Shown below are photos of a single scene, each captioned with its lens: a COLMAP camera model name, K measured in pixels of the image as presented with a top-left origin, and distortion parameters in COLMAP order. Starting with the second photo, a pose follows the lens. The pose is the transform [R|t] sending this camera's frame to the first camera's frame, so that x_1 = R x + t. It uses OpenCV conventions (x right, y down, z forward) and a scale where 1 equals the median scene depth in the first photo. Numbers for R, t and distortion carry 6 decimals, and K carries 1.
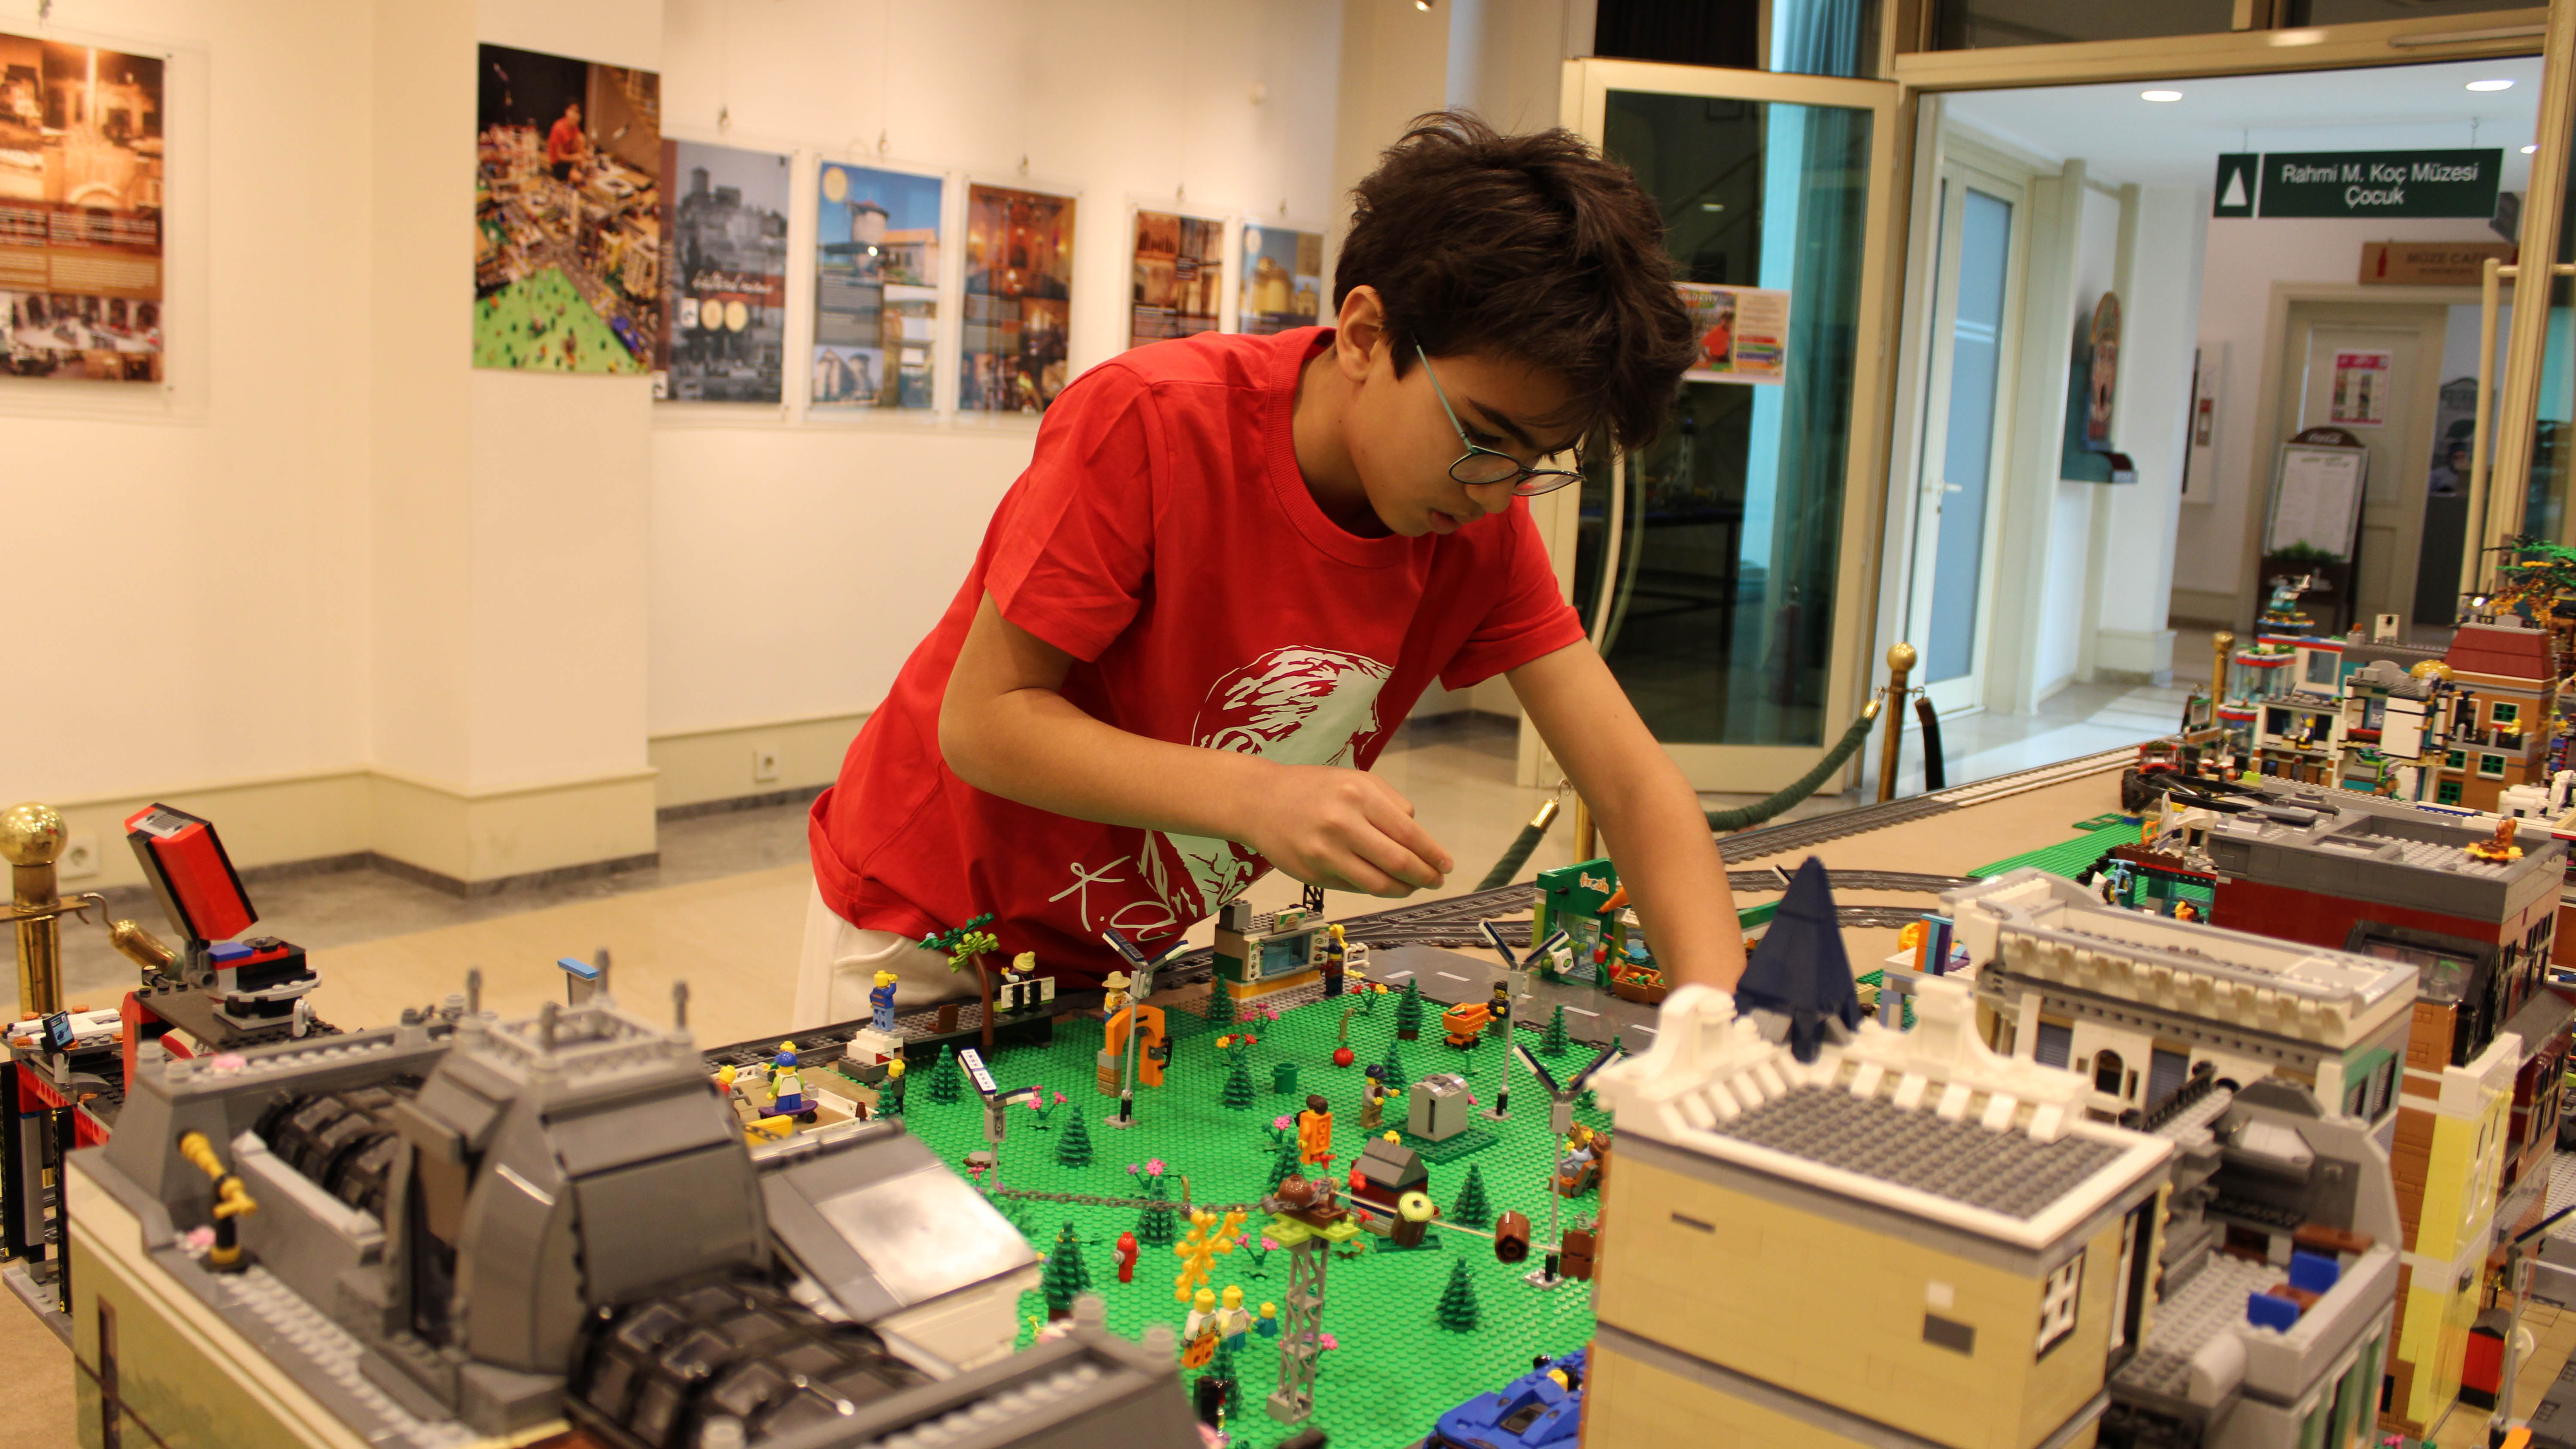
lens RADIAL K [[2123.1, 0, 1288.0], [0, 2123.1, 724.5], [0, 0, 1]] dist [-0.152461, 0.135496]
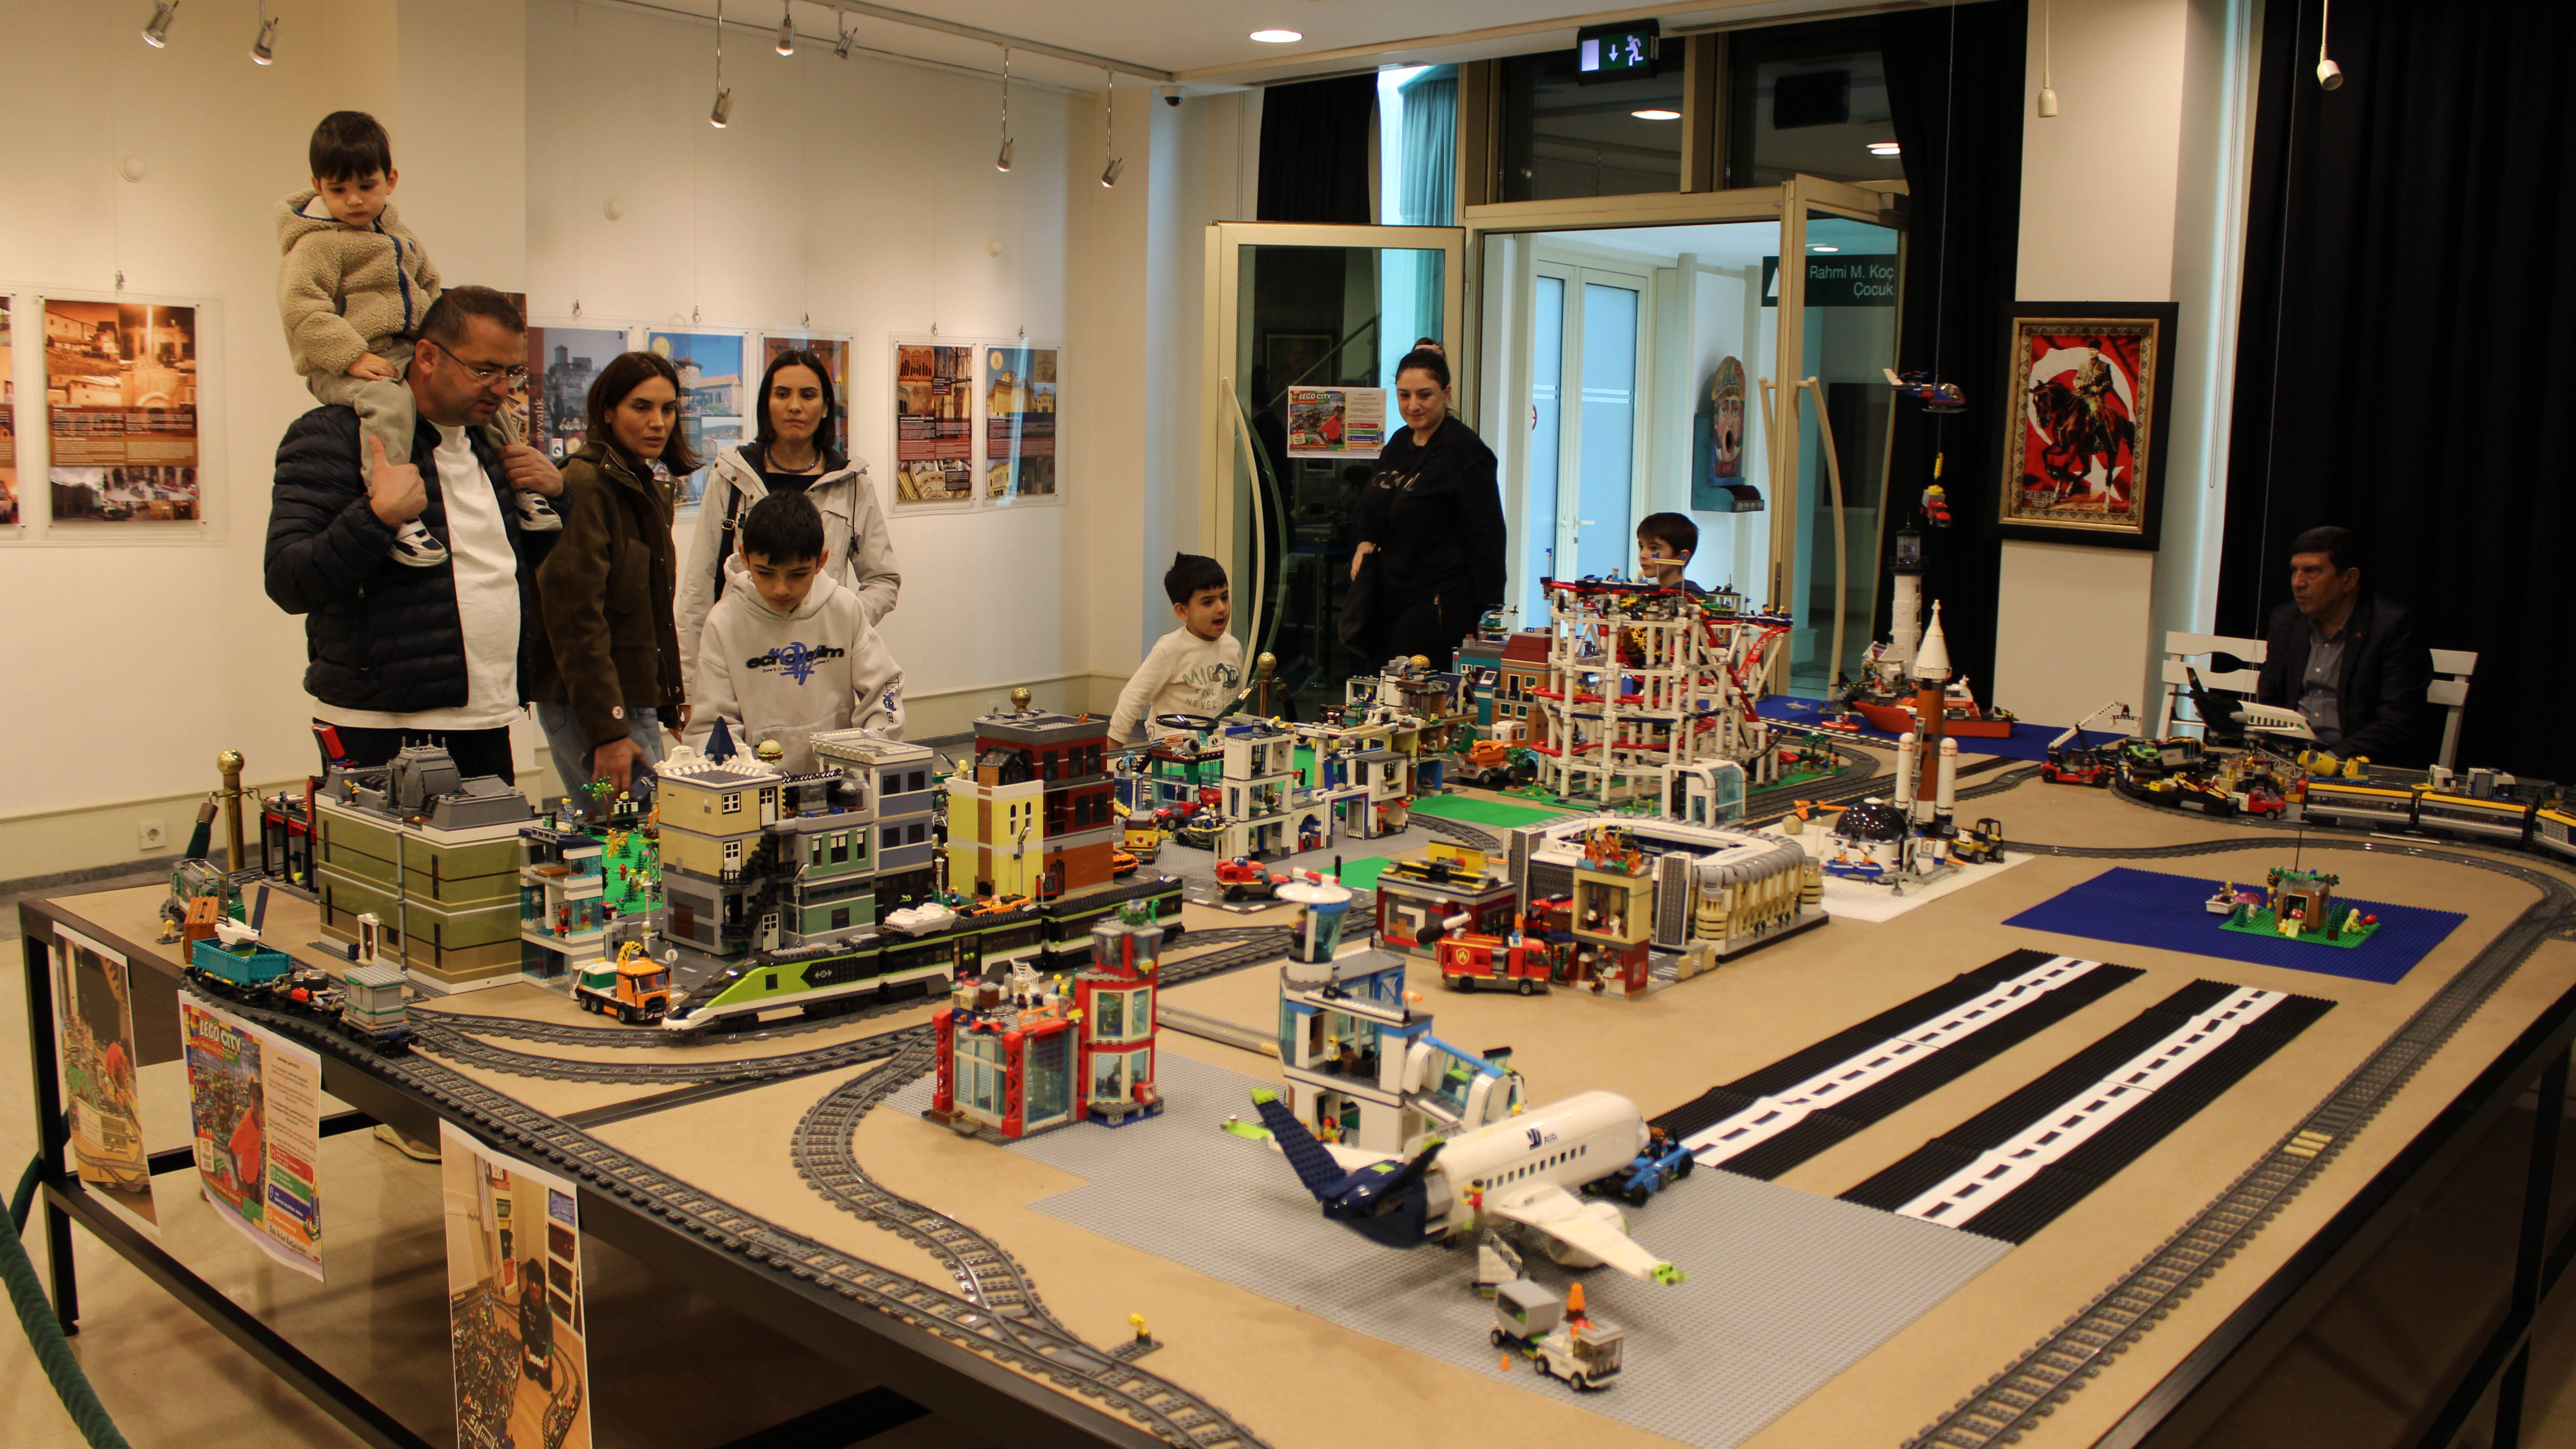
lens RADIAL K [[2095.6, 0, 1288.0], [0, 2095.6, 724.5], [0, 0, 1]] dist [-0.165122, 0.150946]
pose [[0.998972, -0.035235, 0.028504, 0.207205], [0.035481, 0.999337, -0.008185, 0.025423], [-0.028197, 0.009188, 0.999560, -0.516327]]
